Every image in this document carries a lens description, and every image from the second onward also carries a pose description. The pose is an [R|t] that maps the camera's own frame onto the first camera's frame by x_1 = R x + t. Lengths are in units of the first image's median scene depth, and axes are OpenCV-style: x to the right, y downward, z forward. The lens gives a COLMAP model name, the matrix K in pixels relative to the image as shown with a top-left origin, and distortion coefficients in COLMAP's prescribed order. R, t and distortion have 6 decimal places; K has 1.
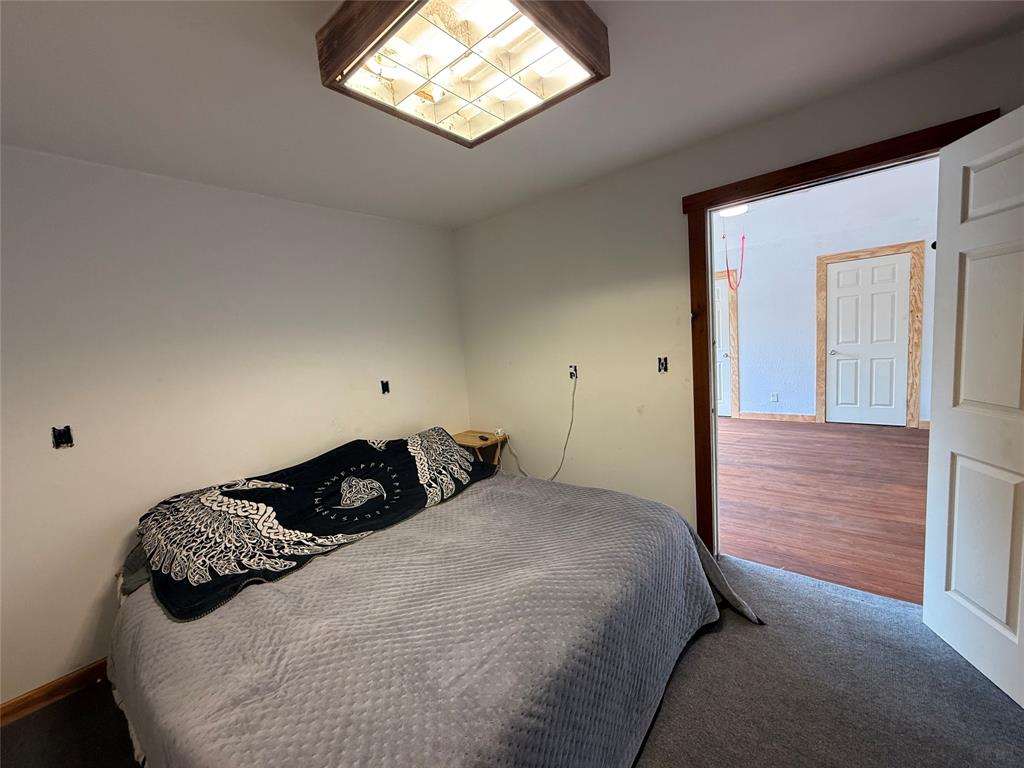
lens RADIAL K [[408.9, 0, 512.0], [0, 408.9, 384.0], [0, 0, 1]] dist [0.000502, 0.000073]
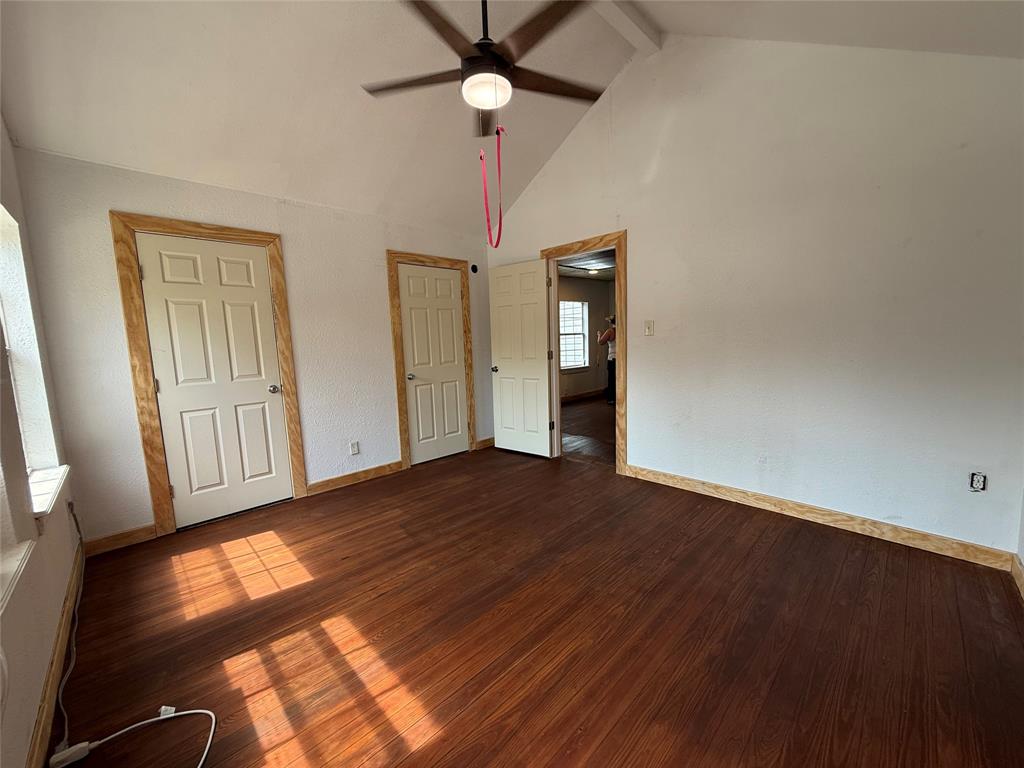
lens RADIAL K [[408.9, 0, 512.0], [0, 408.9, 384.0], [0, 0, 1]] dist [0.000502, 0.000073]
pose [[0.096228, -0.029746, 0.994915, 0.019574], [0.133945, 0.990849, 0.016669, -0.054664], [-0.986306, 0.131660, 0.099332, 0.795014]]
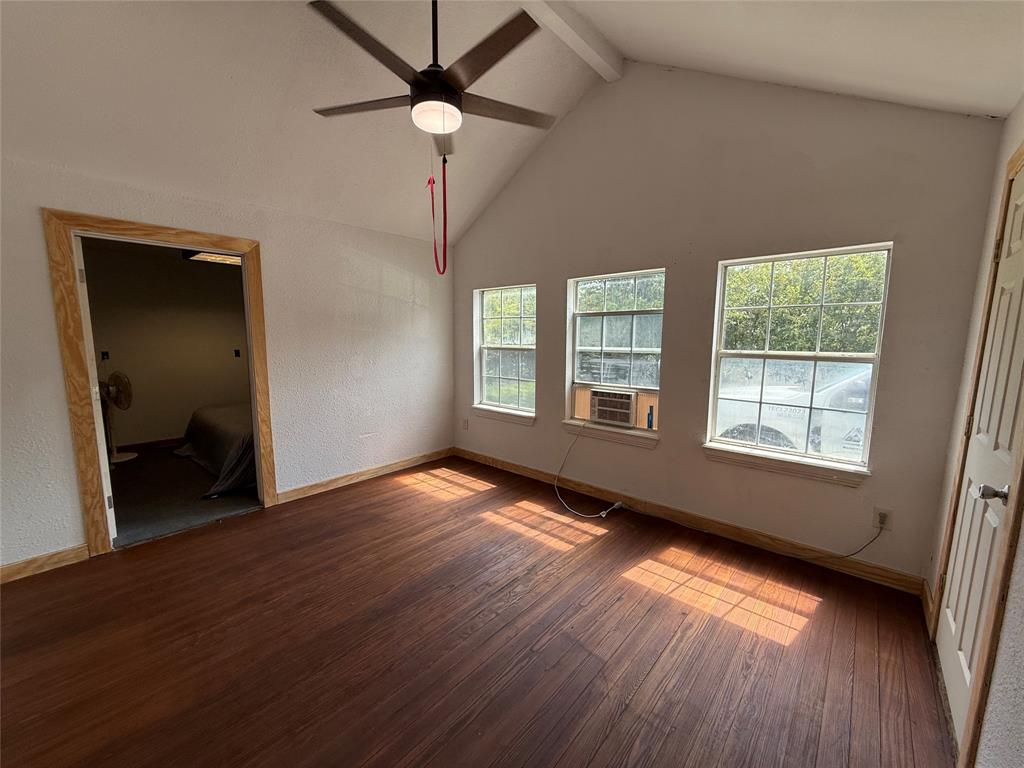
lens RADIAL K [[408.9, 0, 512.0], [0, 408.9, 384.0], [0, 0, 1]] dist [0.000502, 0.000073]
pose [[-0.031992, 0.204665, -0.978309, 0.907971], [-0.102279, 0.973001, 0.206899, -0.180456], [0.994241, 0.106680, -0.010196, 0.938129]]
